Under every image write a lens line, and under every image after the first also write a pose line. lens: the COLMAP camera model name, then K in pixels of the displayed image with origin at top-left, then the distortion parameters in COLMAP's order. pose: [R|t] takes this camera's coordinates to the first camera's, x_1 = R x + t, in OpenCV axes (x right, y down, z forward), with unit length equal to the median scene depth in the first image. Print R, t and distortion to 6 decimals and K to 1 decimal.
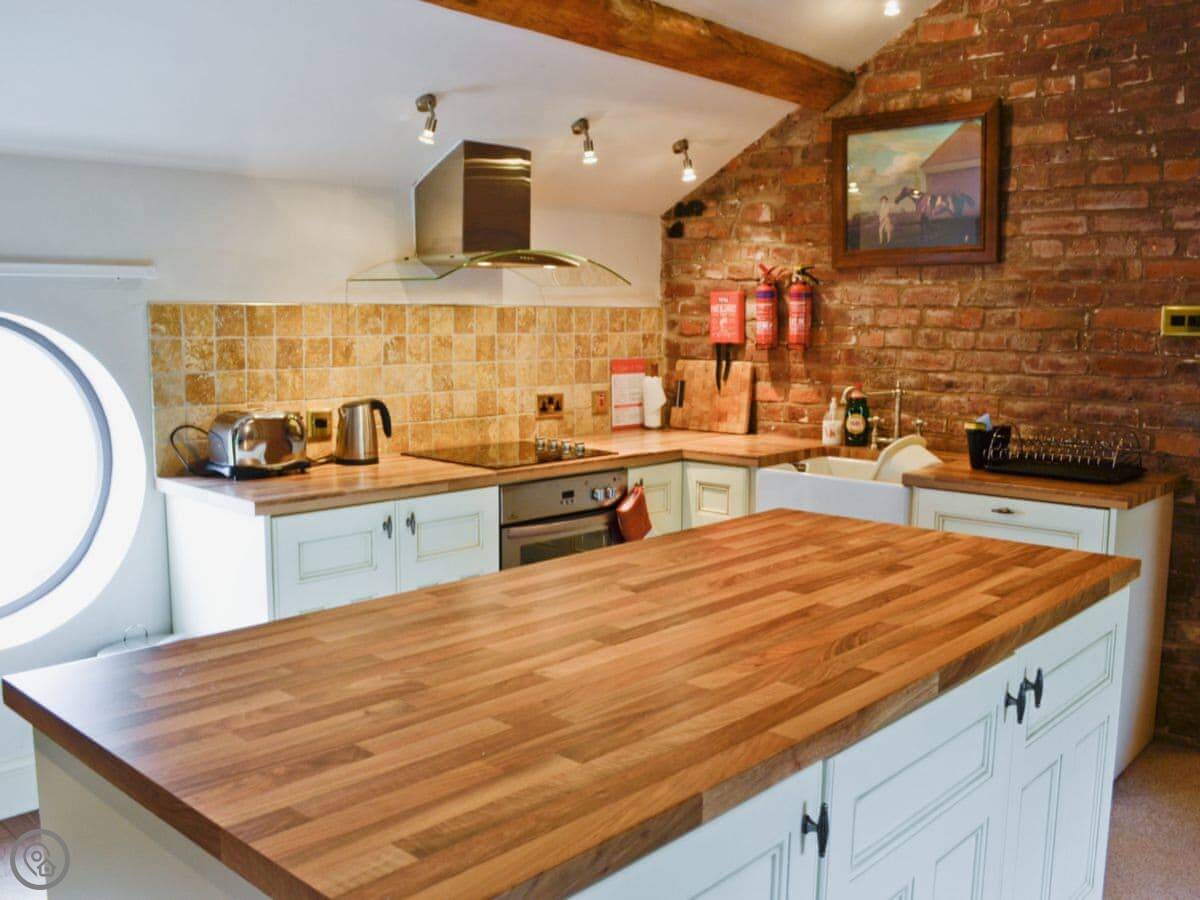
lens RADIAL K [[1076.2, 0, 620.9], [0, 1076.2, 451.3], [0, 0, 1]] dist [-0.069638, 0.004189]
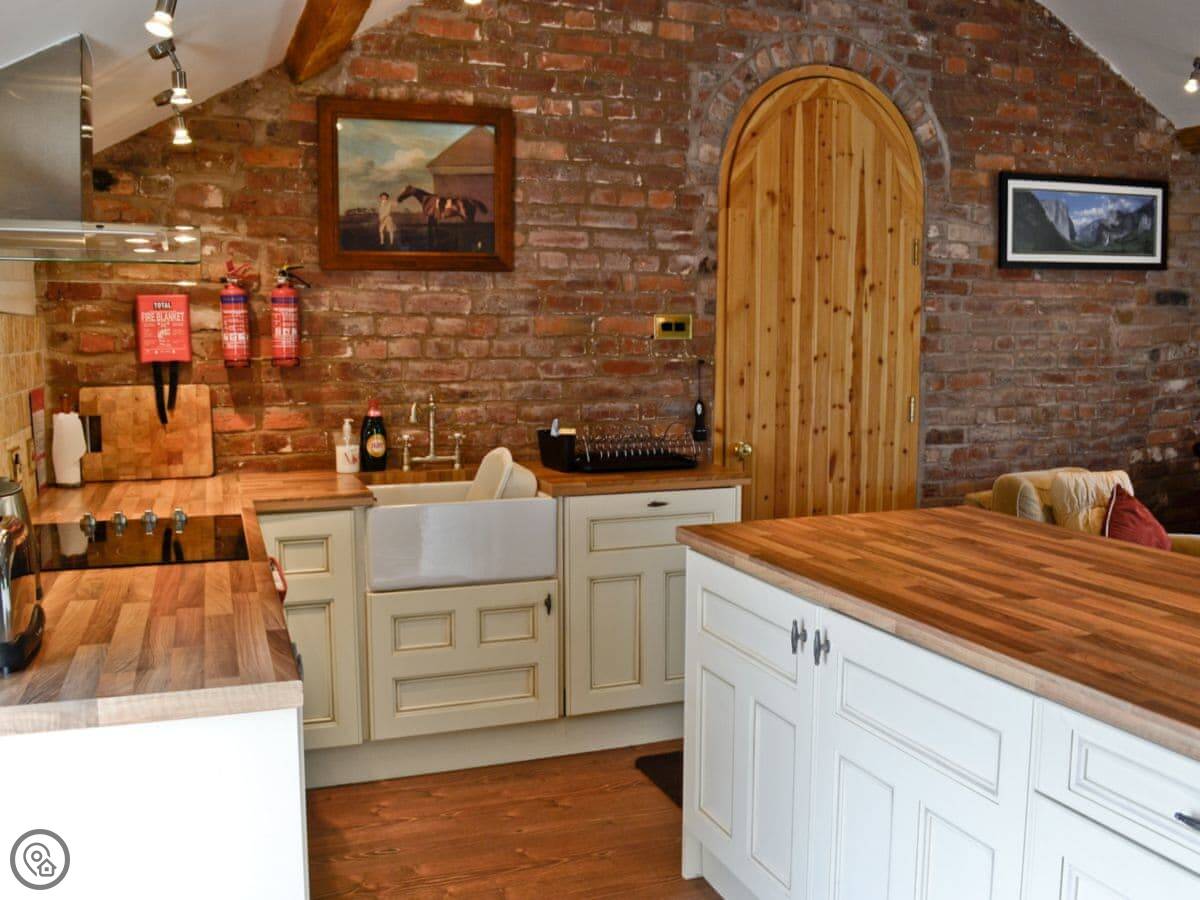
lens RADIAL K [[1076.2, 0, 620.9], [0, 1076.2, 451.3], [0, 0, 1]] dist [-0.069638, 0.004189]
pose [[0.454262, -0.100553, 0.885175, -0.502765], [0.112520, 0.992128, 0.054959, -0.049607], [-0.883734, 0.074634, 0.462001, 0.432036]]
